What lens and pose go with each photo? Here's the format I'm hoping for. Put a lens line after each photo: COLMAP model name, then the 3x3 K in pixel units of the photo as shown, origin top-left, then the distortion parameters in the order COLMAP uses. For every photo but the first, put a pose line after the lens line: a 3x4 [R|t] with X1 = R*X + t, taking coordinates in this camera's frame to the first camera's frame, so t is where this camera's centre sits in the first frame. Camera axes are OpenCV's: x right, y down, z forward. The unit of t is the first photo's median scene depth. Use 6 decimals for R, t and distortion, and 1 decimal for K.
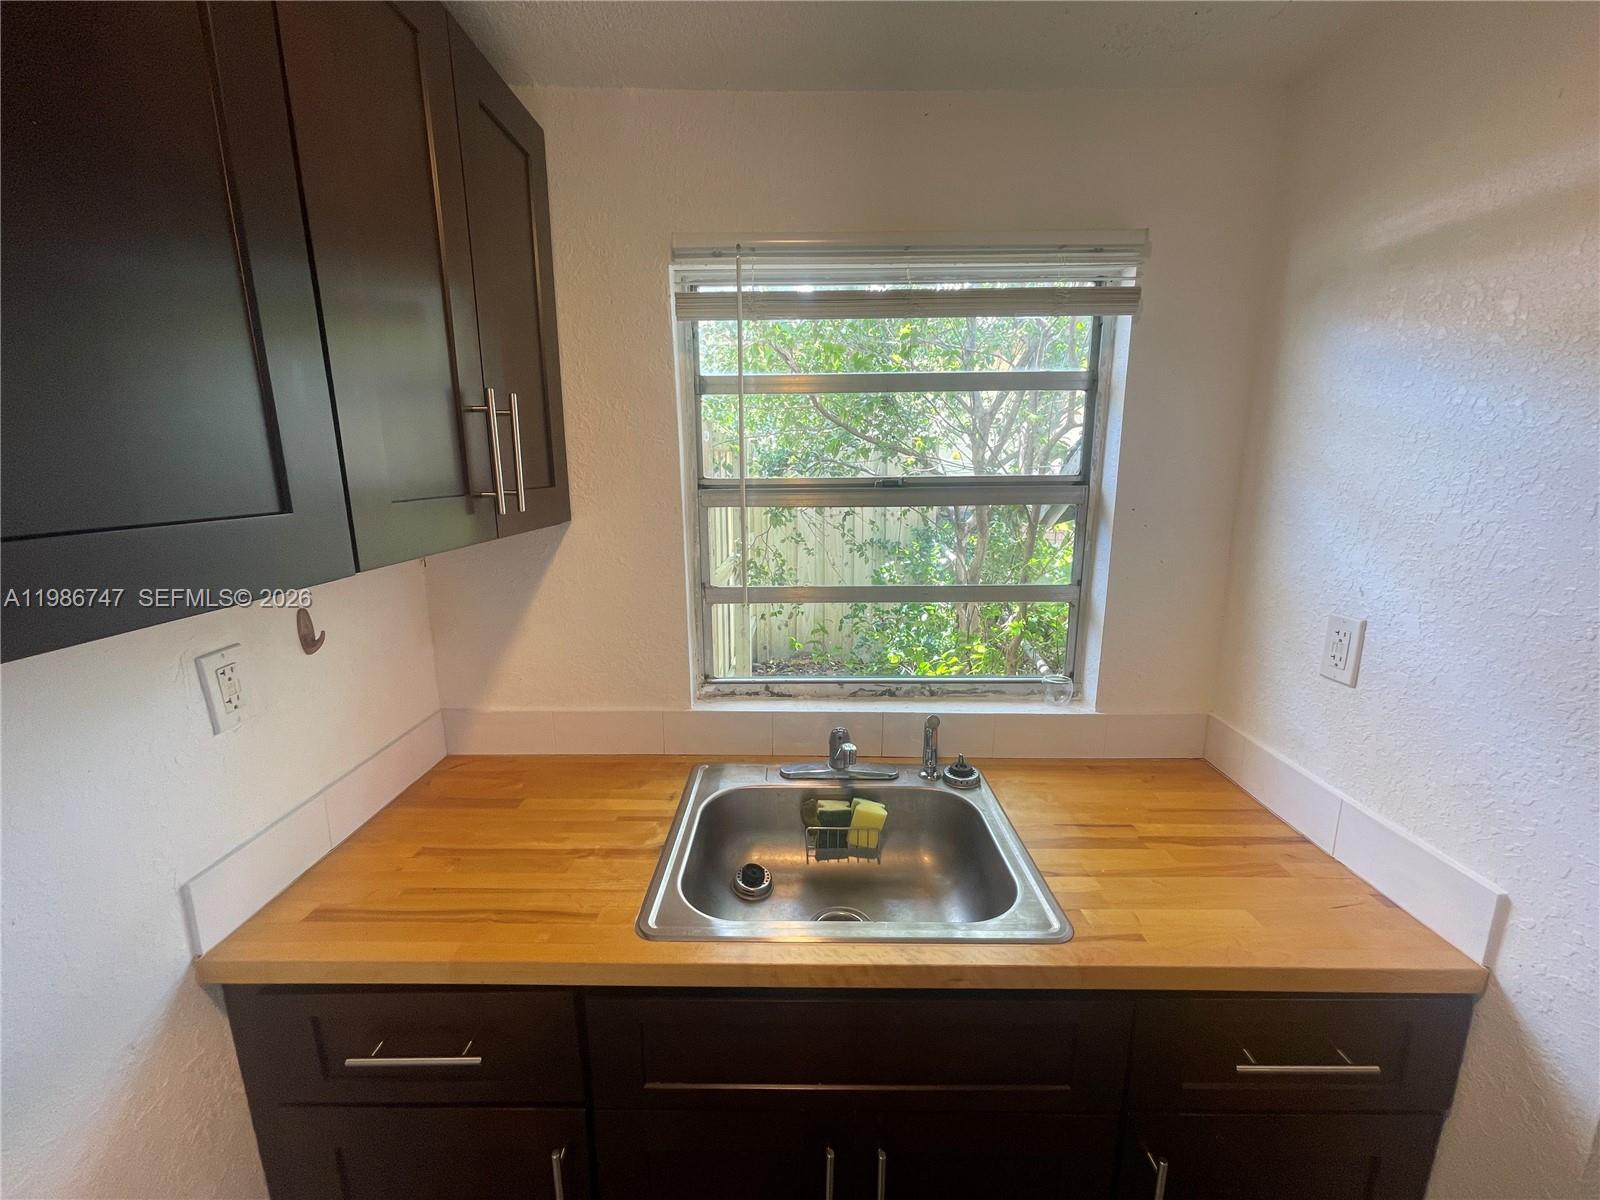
lens RADIAL K [[651.0, 0, 794.4], [0, 651.0, 603.1], [0, 0, 1]] dist [-0.002491, 0.001127]
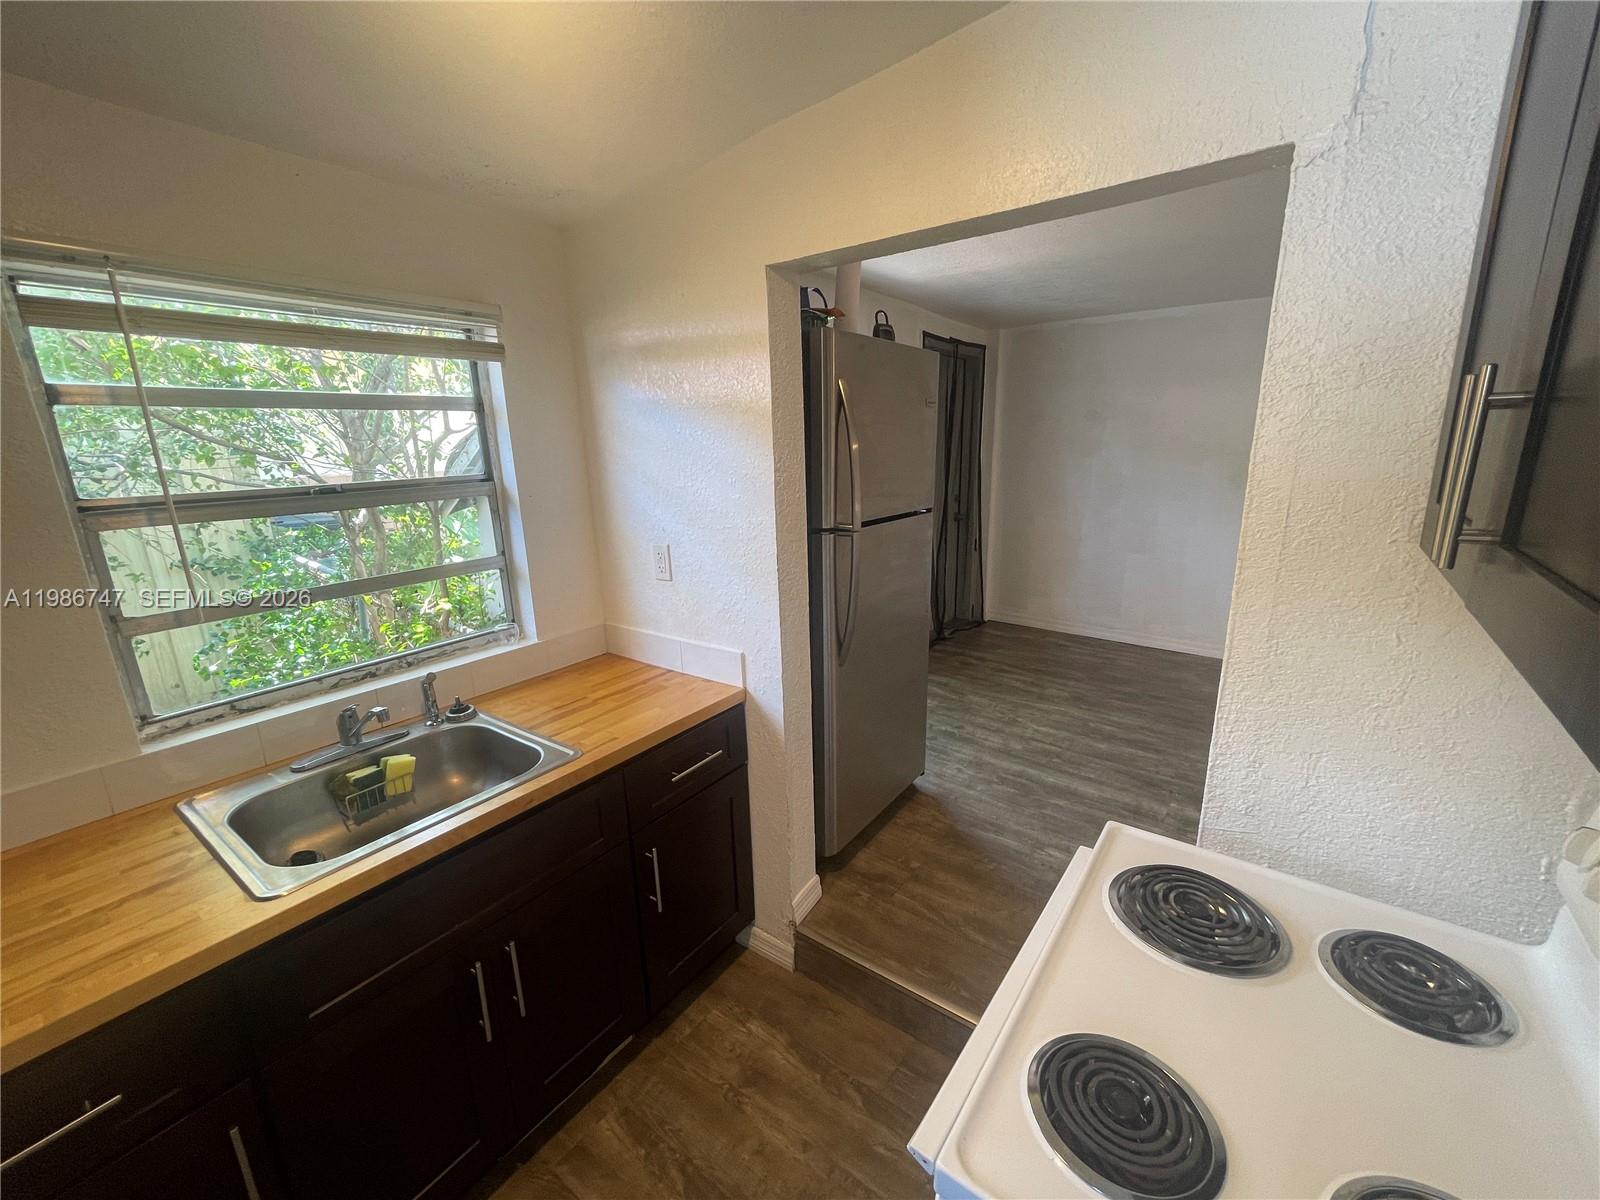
lens RADIAL K [[651.0, 0, 794.2], [0, 651.0, 603.8], [0, 0, 1]] dist [-0.002491, 0.001127]
pose [[0.577771, -0.211085, 0.788431, -0.328746], [0.197291, 0.973453, 0.116043, 0.036184], [-0.791995, 0.088505, 0.604078, -0.313108]]
